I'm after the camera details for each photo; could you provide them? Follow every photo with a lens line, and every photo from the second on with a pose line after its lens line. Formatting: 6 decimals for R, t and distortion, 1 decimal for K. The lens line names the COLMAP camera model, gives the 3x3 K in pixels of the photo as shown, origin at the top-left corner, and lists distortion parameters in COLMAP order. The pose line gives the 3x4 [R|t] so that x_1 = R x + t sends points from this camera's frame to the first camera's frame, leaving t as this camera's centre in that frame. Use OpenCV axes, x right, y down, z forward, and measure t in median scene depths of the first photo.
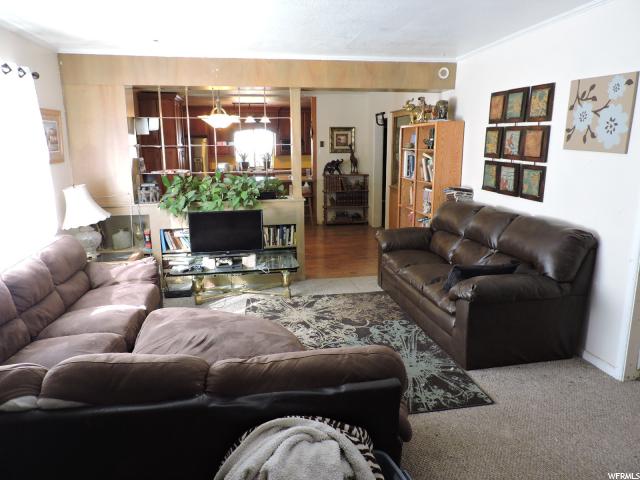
lens RADIAL K [[457.3, 0, 320.0], [0, 457.3, 240.0], [0, 0, 1]] dist [-0.018737, -0.003665]
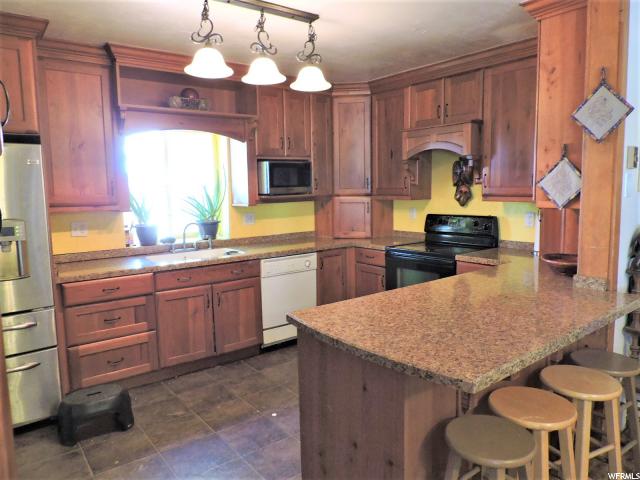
lens RADIAL K [[465.0, 0, 320.0], [0, 465.0, 240.0], [0, 0, 1]] dist [-0.001133, 0.002348]
pose [[0.880249, -0.062322, 0.470401, -0.562950], [0.106847, 0.991911, -0.068524, -0.323156], [-0.462325, 0.110579, 0.879788, 1.678229]]
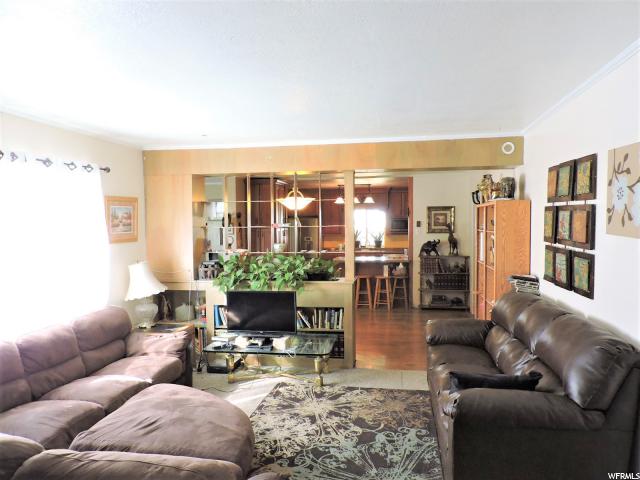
lens RADIAL K [[457.3, 0, 320.0], [0, 457.3, 240.0], [0, 0, 1]] dist [-0.018737, -0.003665]
pose [[0.943348, 0.009901, -0.331658, 0.252305], [-0.065029, 0.985687, -0.155541, -0.025747], [0.325371, 0.168297, 0.930489, 0.079332]]
